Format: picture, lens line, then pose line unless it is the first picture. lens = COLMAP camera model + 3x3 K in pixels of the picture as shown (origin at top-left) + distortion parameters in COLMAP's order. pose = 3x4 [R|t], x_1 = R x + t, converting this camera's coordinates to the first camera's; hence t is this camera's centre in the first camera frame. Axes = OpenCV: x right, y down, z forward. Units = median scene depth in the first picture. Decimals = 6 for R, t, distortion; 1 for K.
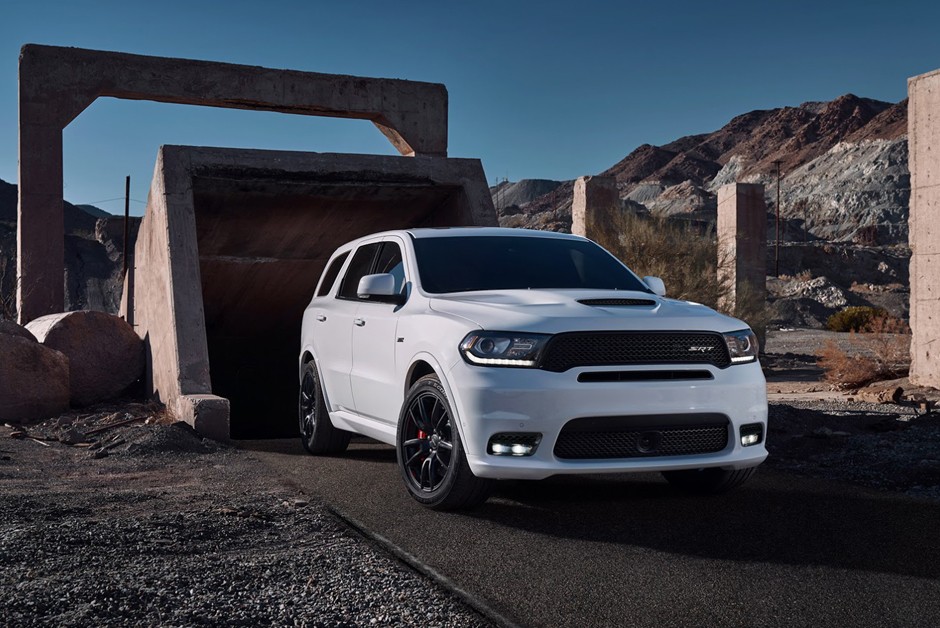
lens RADIAL K [[1227.1, 0, 470.0], [0, 1227.1, 314.0], [0, 0, 1]] dist [0.028302, 0.066524]
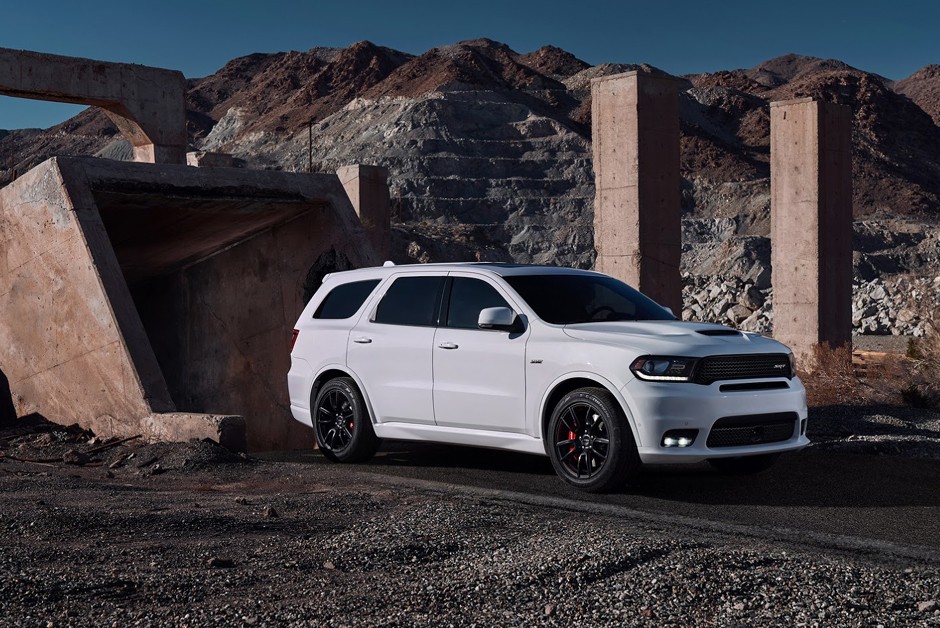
lens RADIAL K [[1572.3, 0, 470.0], [0, 1572.3, 314.0], [0, 0, 1]] dist [-0.012777, 0.012459]
pose [[0.929732, -0.003303, 0.368222, -0.747618], [0.001174, 0.999981, 0.006007, -0.039340], [-0.368235, -0.005153, 0.929718, -0.493020]]
